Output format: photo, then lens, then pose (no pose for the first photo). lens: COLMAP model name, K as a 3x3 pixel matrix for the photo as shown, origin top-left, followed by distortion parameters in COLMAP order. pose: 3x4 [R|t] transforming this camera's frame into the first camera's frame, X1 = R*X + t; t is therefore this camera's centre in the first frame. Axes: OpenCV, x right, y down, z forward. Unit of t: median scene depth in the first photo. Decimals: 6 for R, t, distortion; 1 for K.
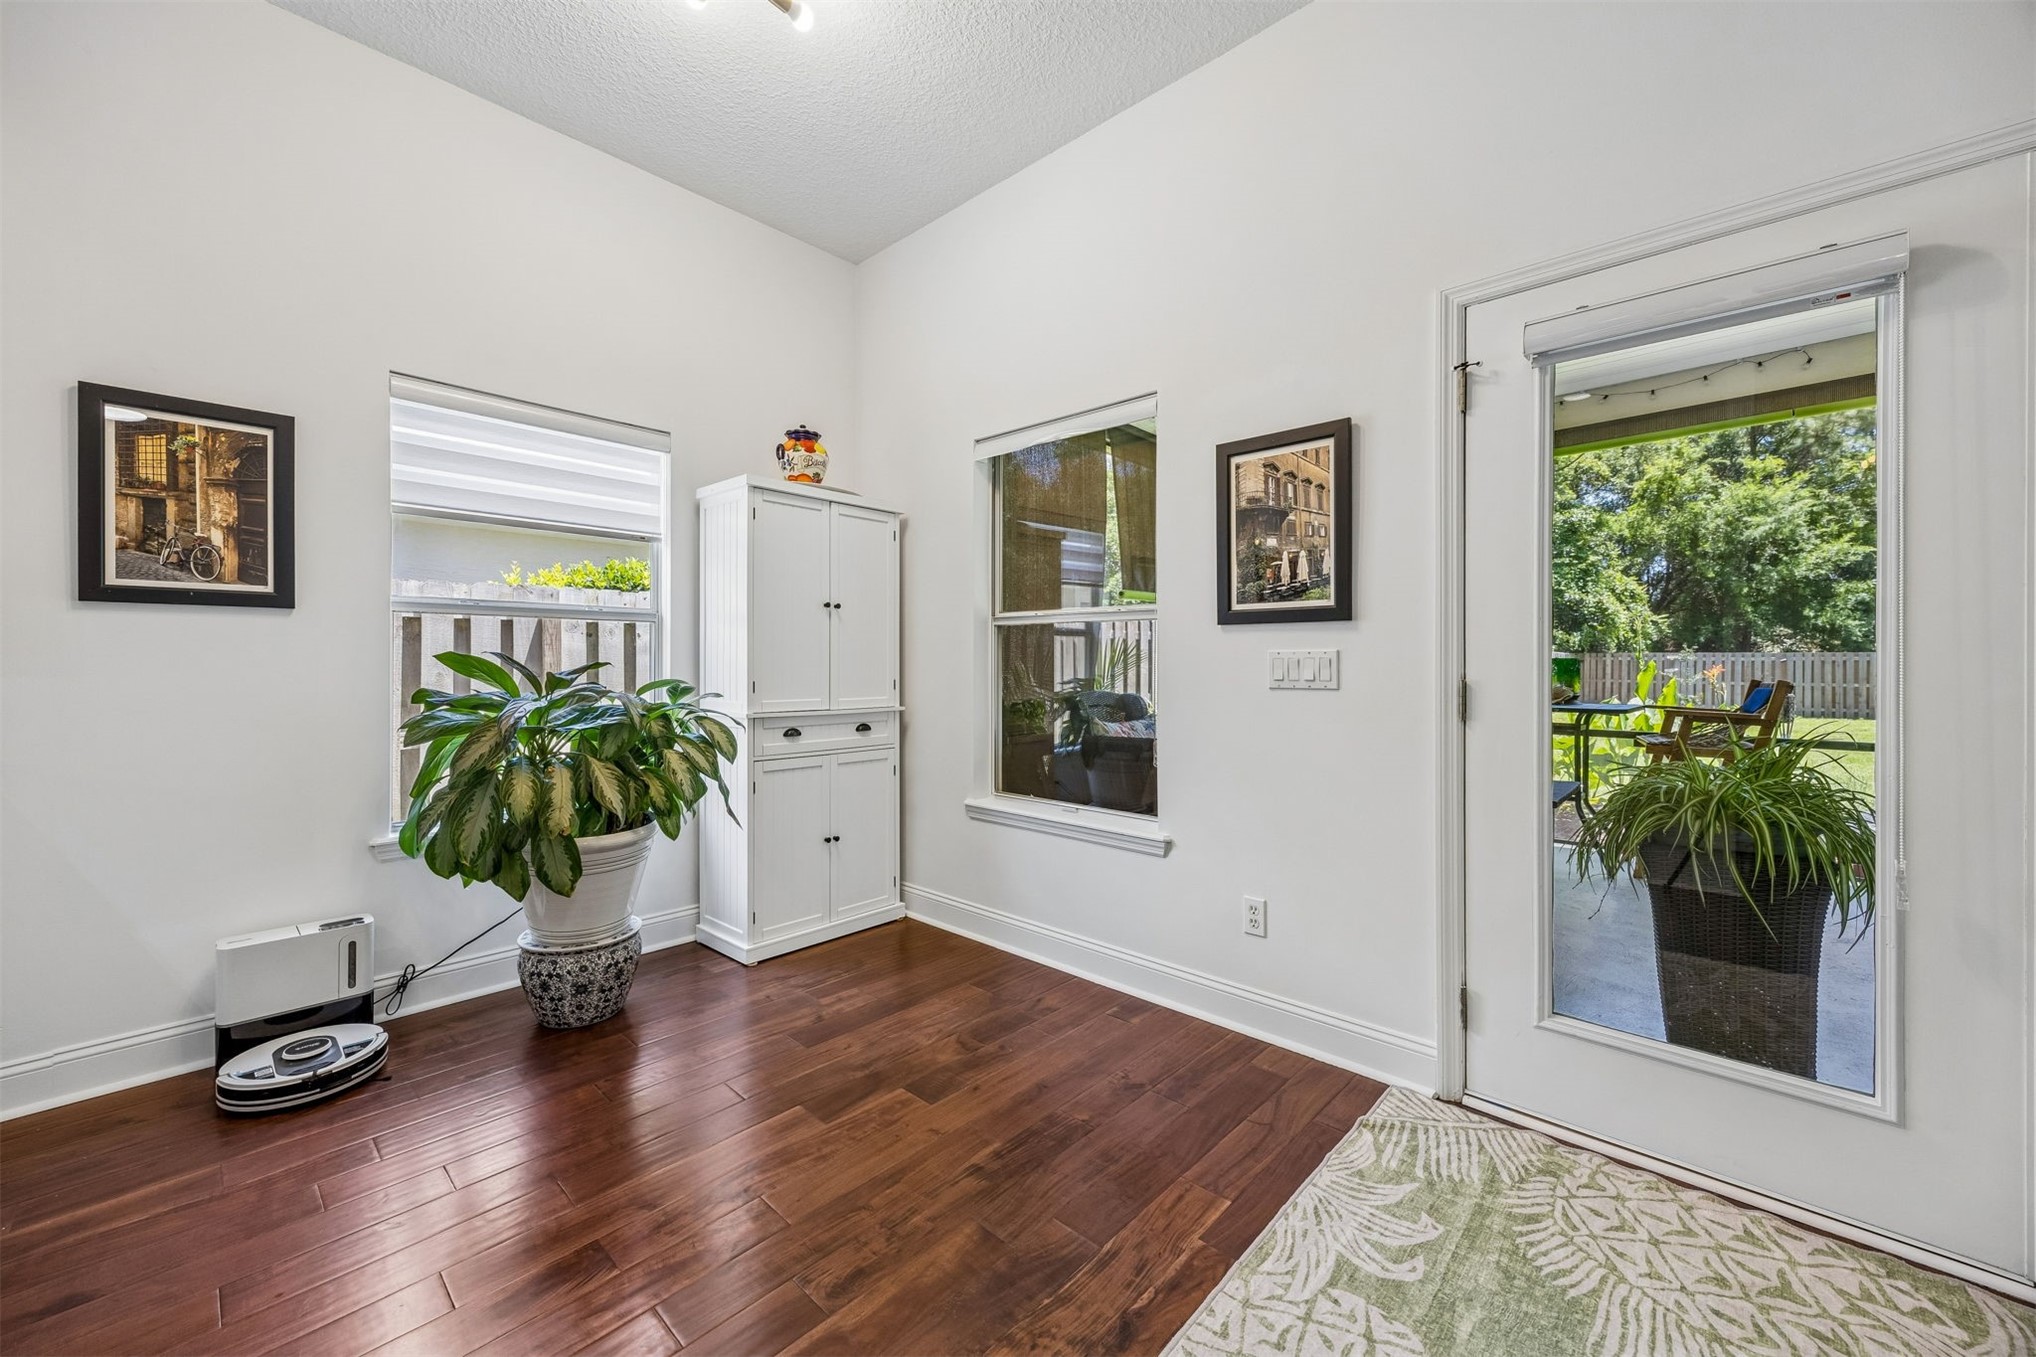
lens RADIAL K [[779.7, 0, 1016.5], [0, 779.7, 658.2], [0, 0, 1]] dist [-0.002120, 0.000540]
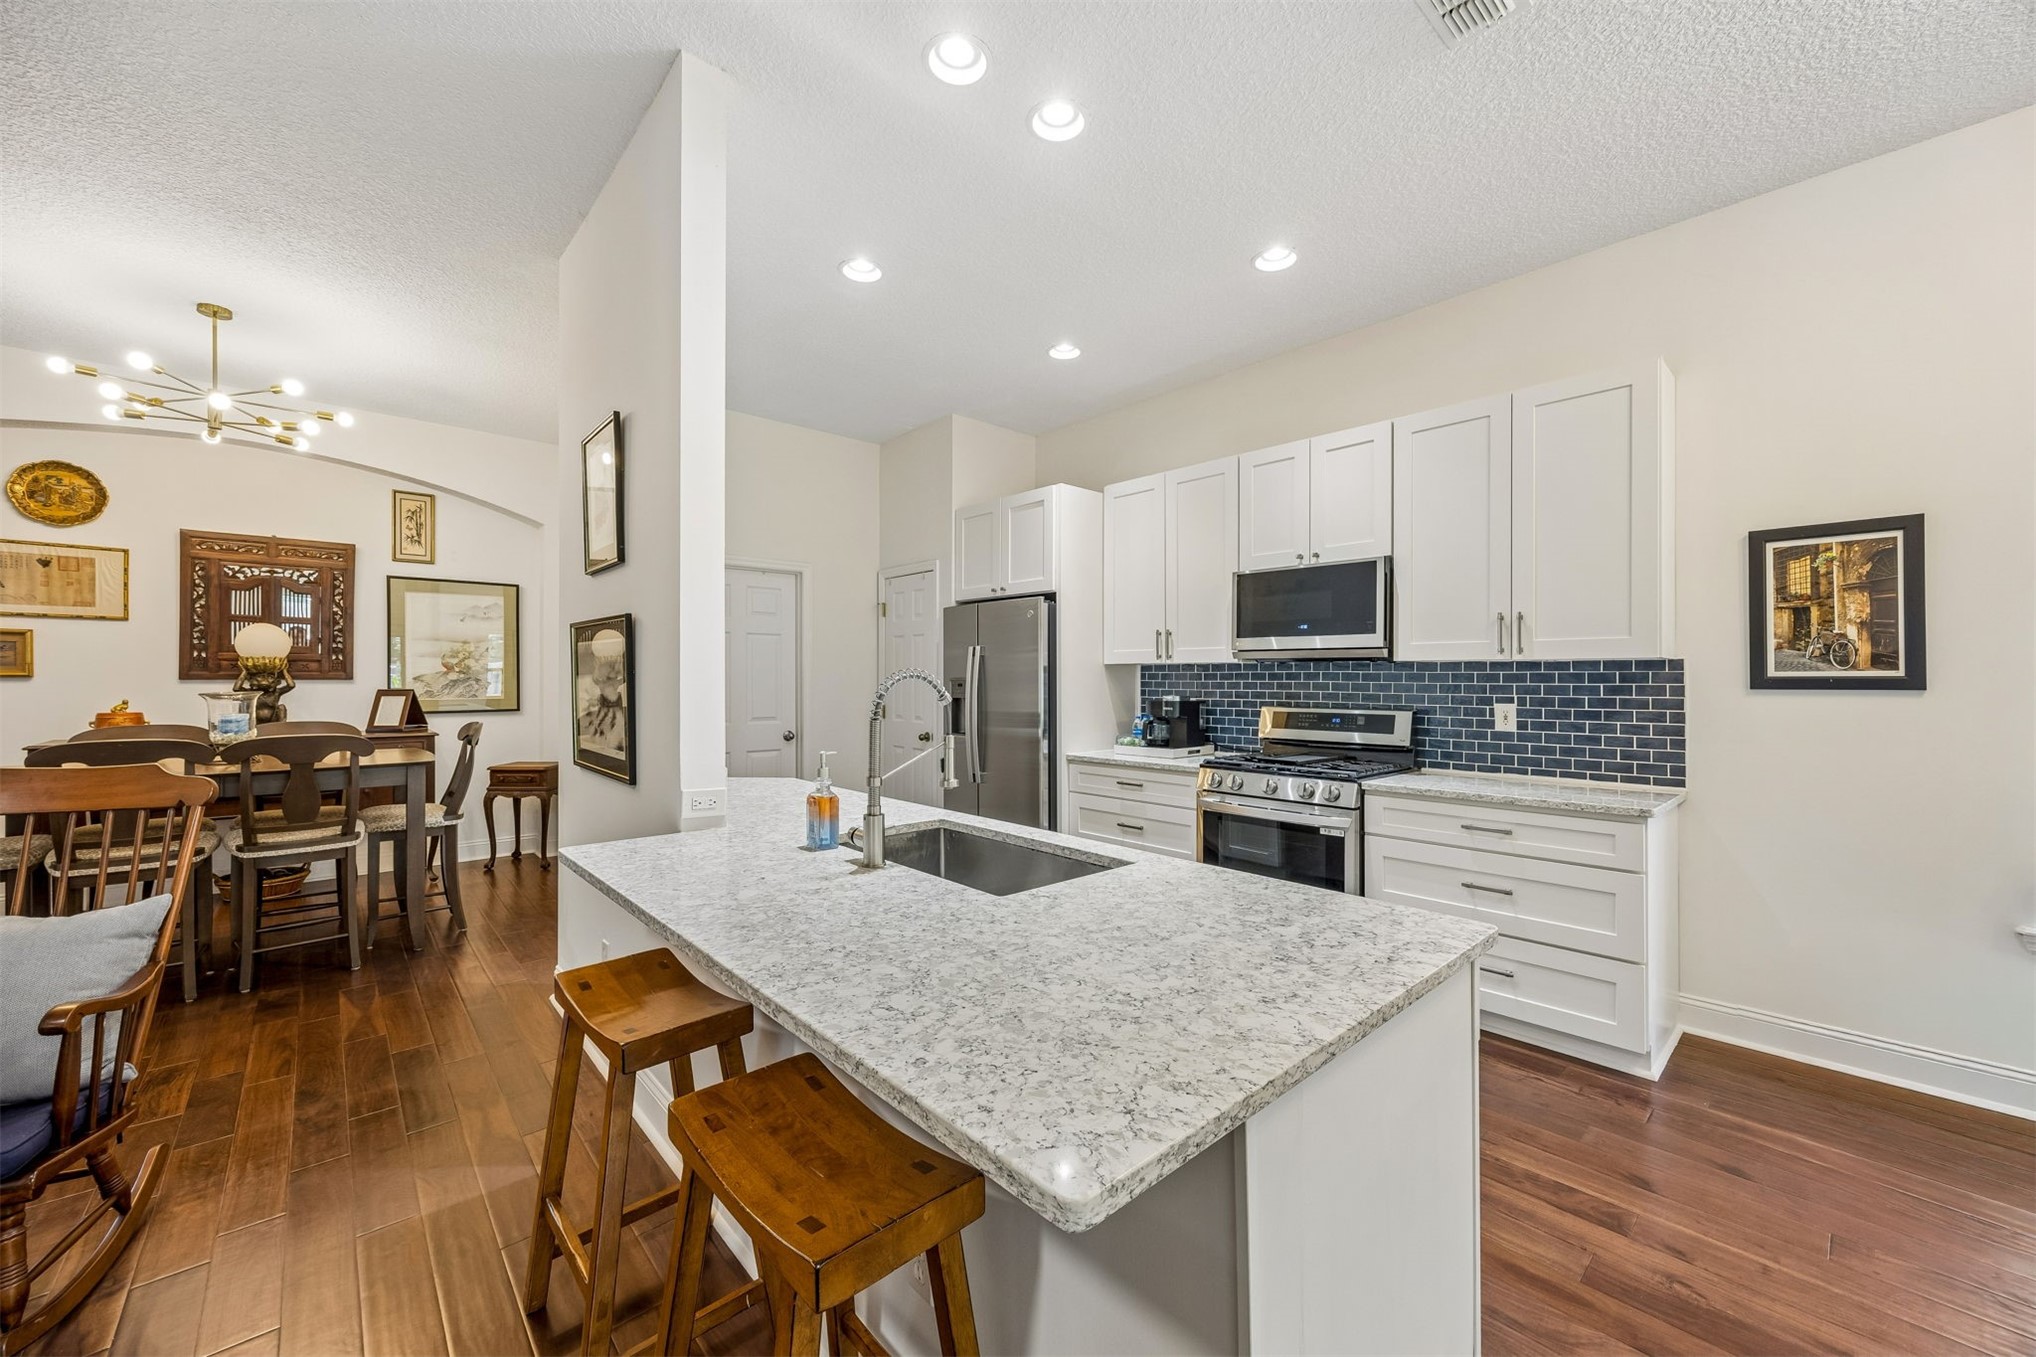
lens RADIAL K [[779.7, 0, 1017.1], [0, 779.7, 677.3], [0, 0, 1]] dist [-0.002120, 0.000540]
pose [[-0.079055, -0.006230, -0.996851, 0.247382], [0.001867, 0.999978, -0.006398, -0.077606], [0.996868, -0.002367, -0.079042, -0.170284]]
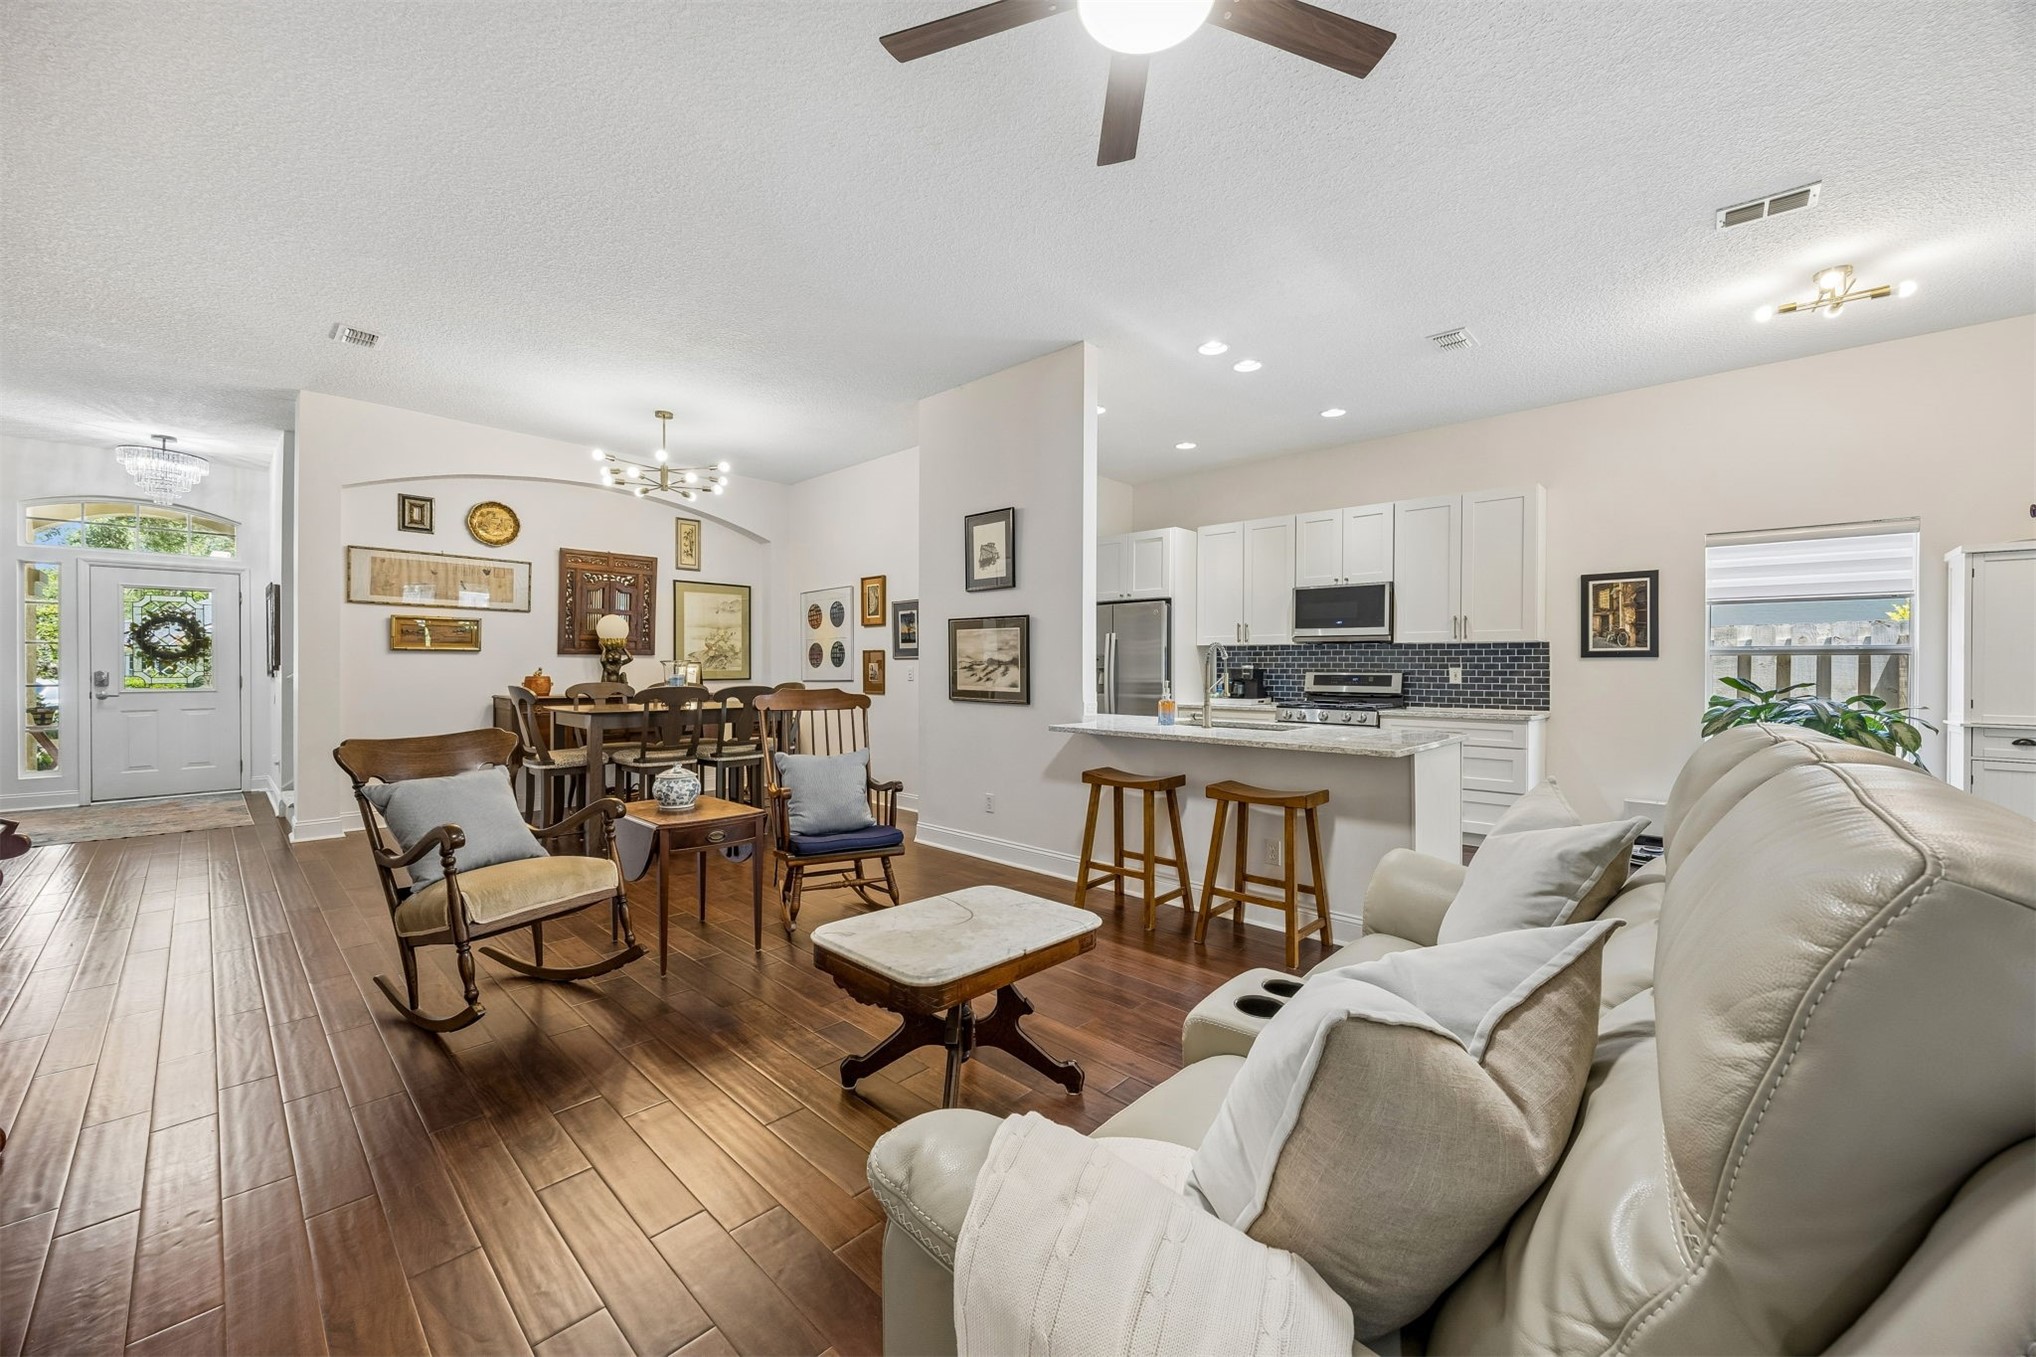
lens RADIAL K [[779.7, 0, 1021.1], [0, 779.7, 675.0], [0, 0, 1]] dist [-0.002120, 0.000540]
pose [[-0.000659, 0.006502, -0.999979, 1.268369], [0.000813, 0.999979, 0.006501, -0.029109], [0.999999, -0.000809, -0.000664, -0.793108]]
